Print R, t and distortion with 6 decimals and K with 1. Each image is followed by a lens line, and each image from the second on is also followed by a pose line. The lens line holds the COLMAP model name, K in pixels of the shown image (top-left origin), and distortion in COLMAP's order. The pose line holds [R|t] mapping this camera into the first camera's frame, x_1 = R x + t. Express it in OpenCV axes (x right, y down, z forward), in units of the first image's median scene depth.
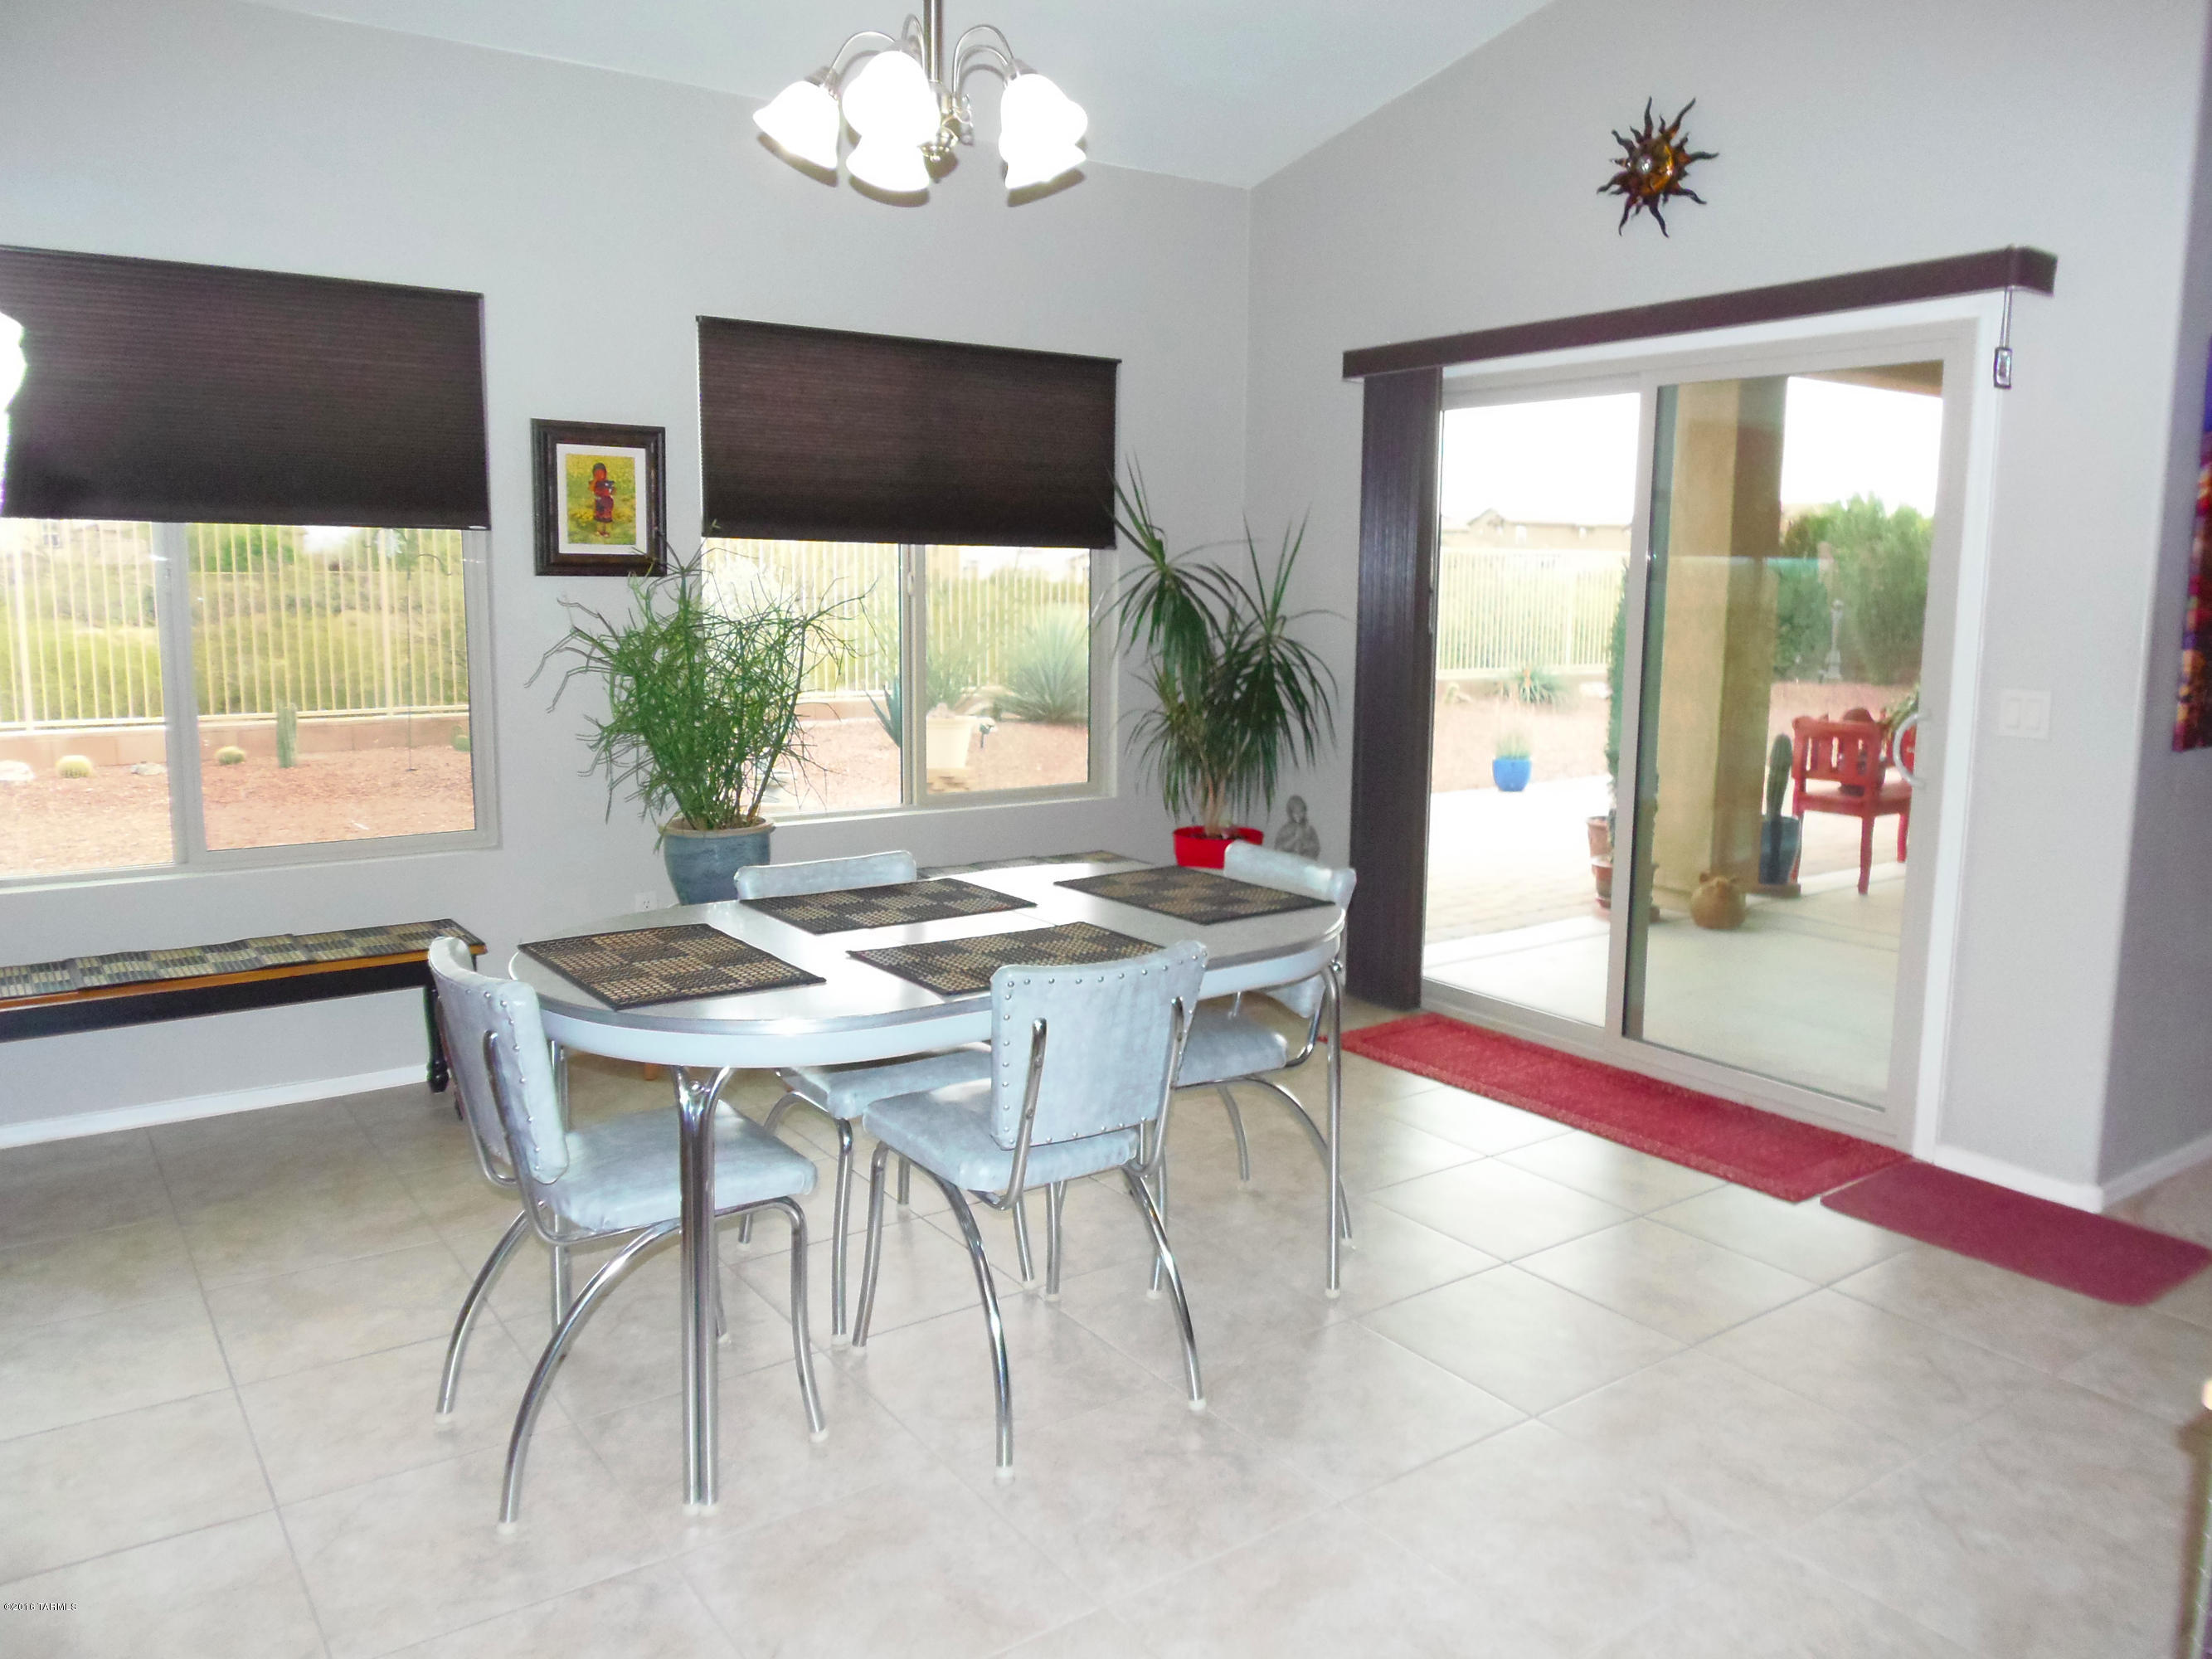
lens RADIAL K [[1663.7, 0, 1100.6], [0, 1663.7, 814.6], [0, 0, 1]] dist [-0.006578, 0.008553]
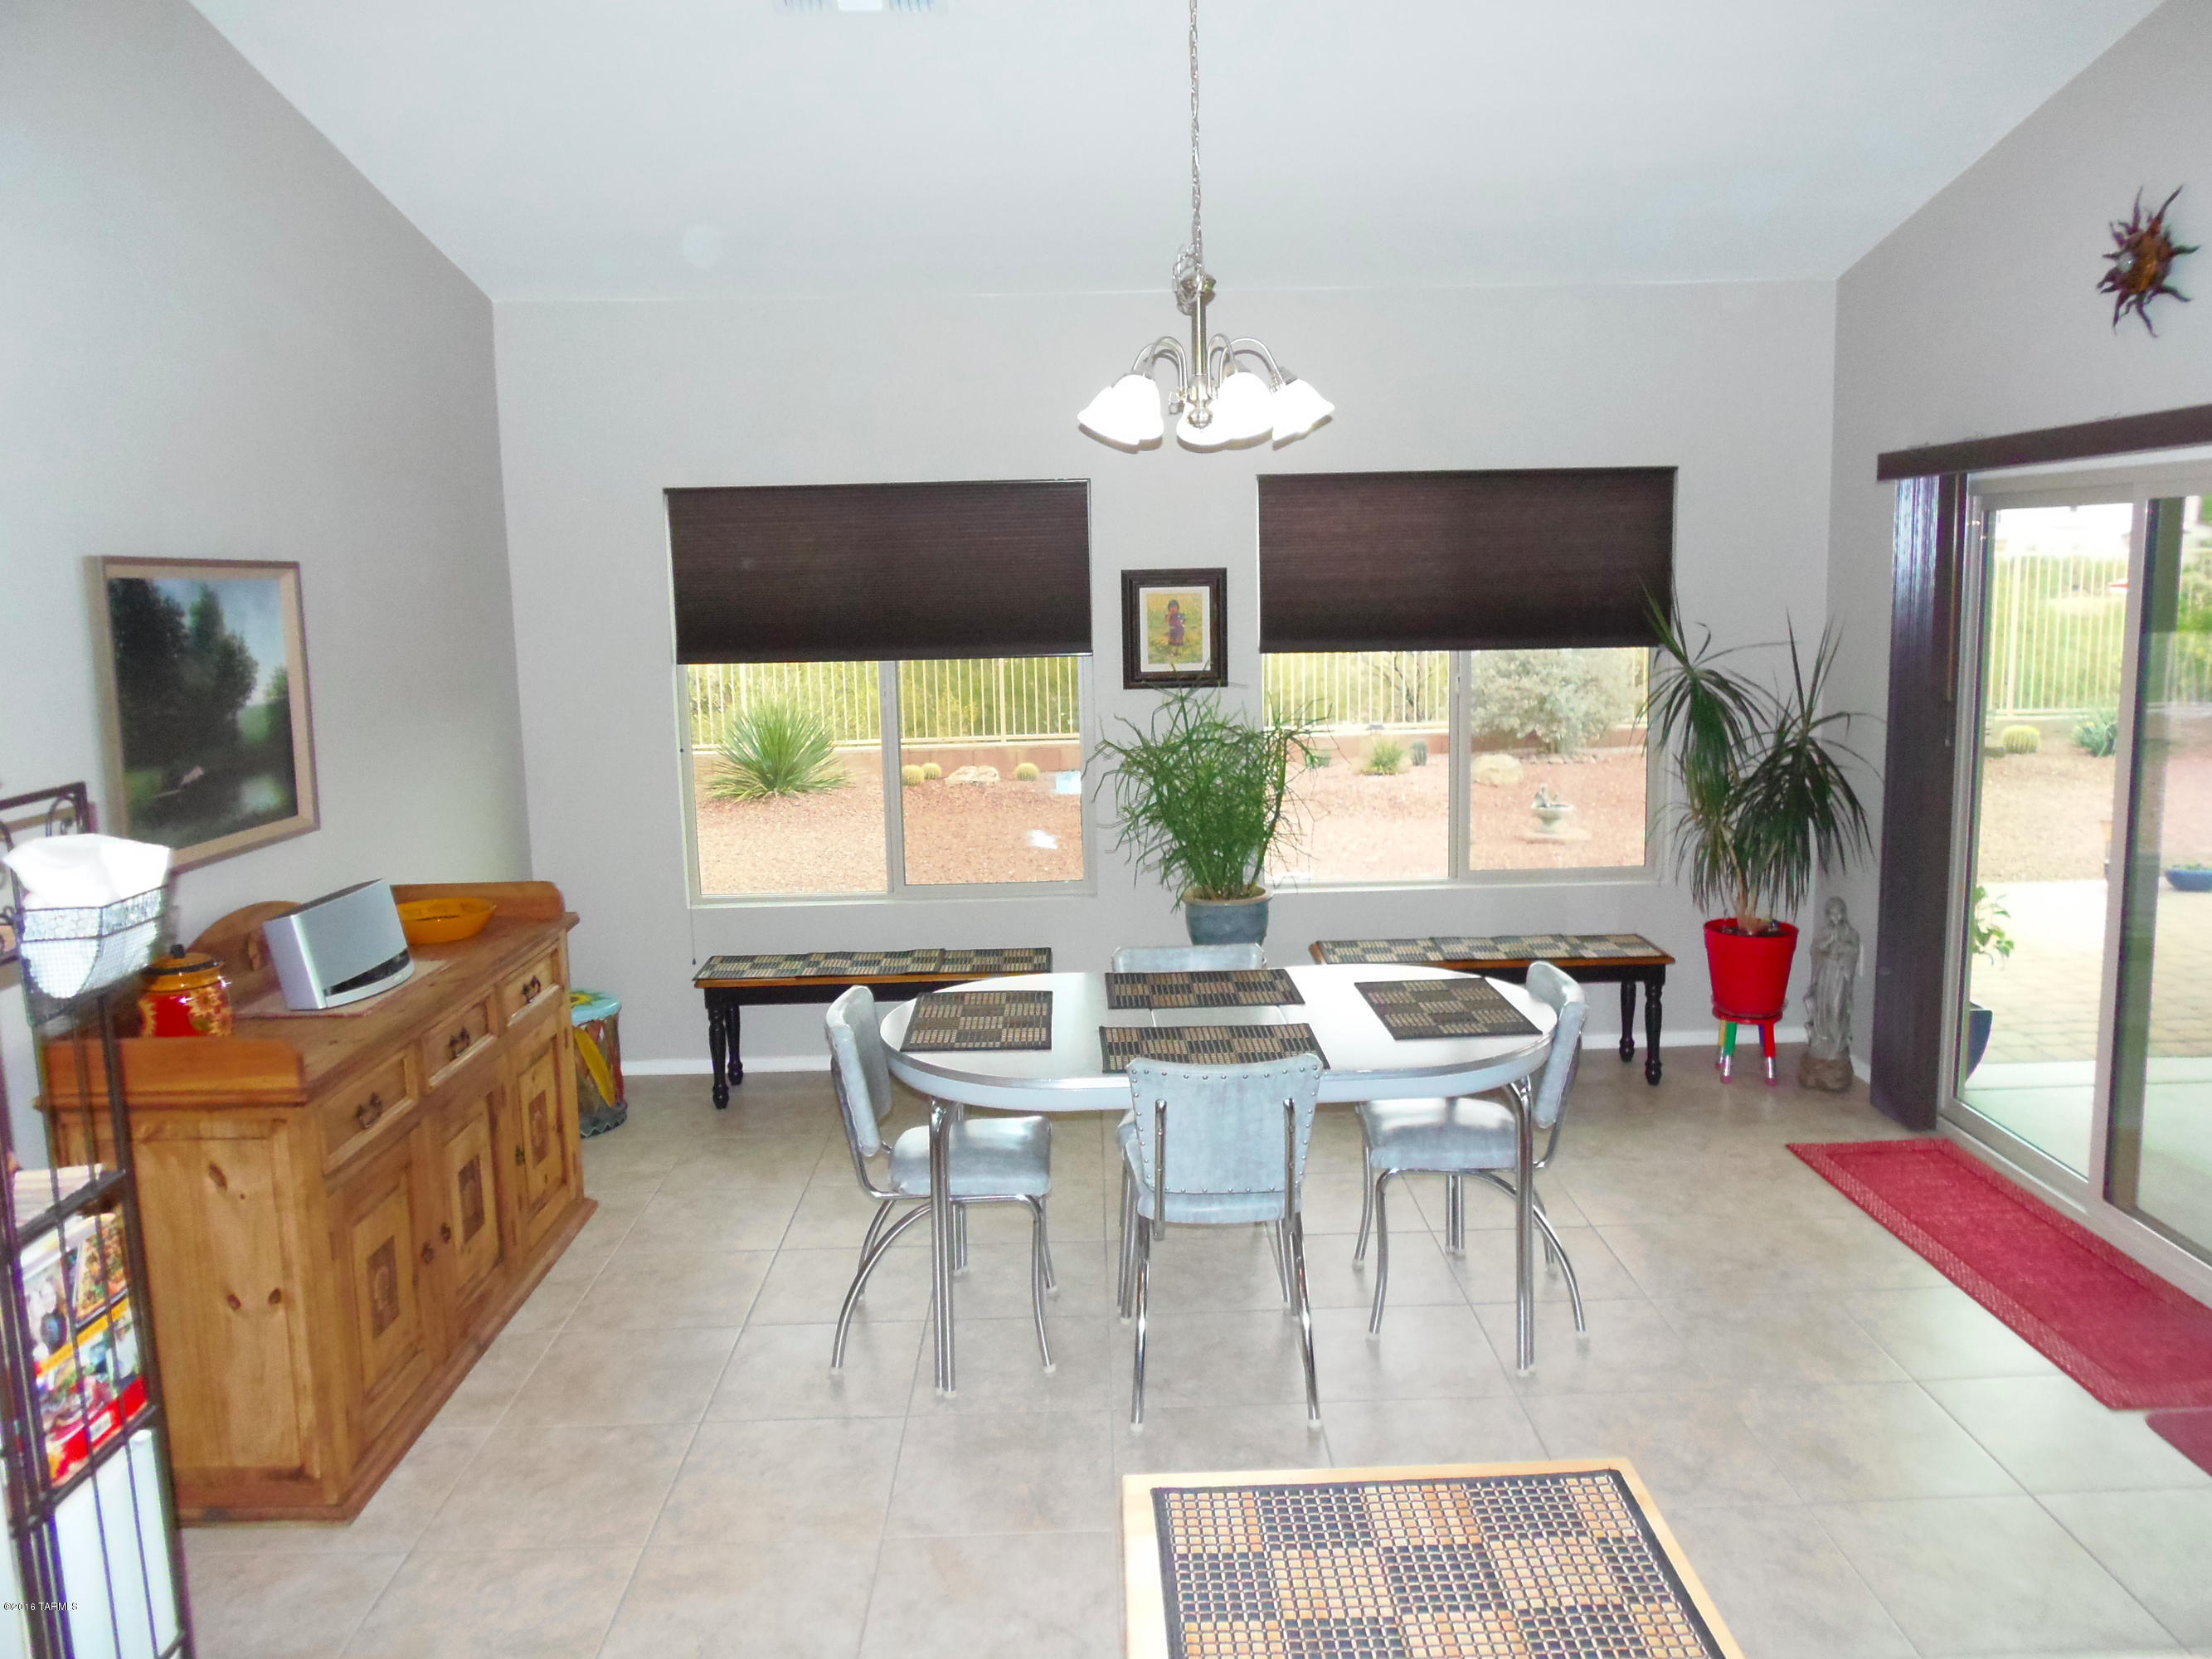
lens RADIAL K [[1663.7, 0, 1100.6], [0, 1663.7, 814.6], [0, 0, 1]] dist [-0.006578, 0.008553]
pose [[0.815520, 0.057665, -0.575848, 0.398257], [-0.047882, 0.998335, 0.032161, -0.086176], [0.576744, 0.001345, 0.816924, -0.073628]]
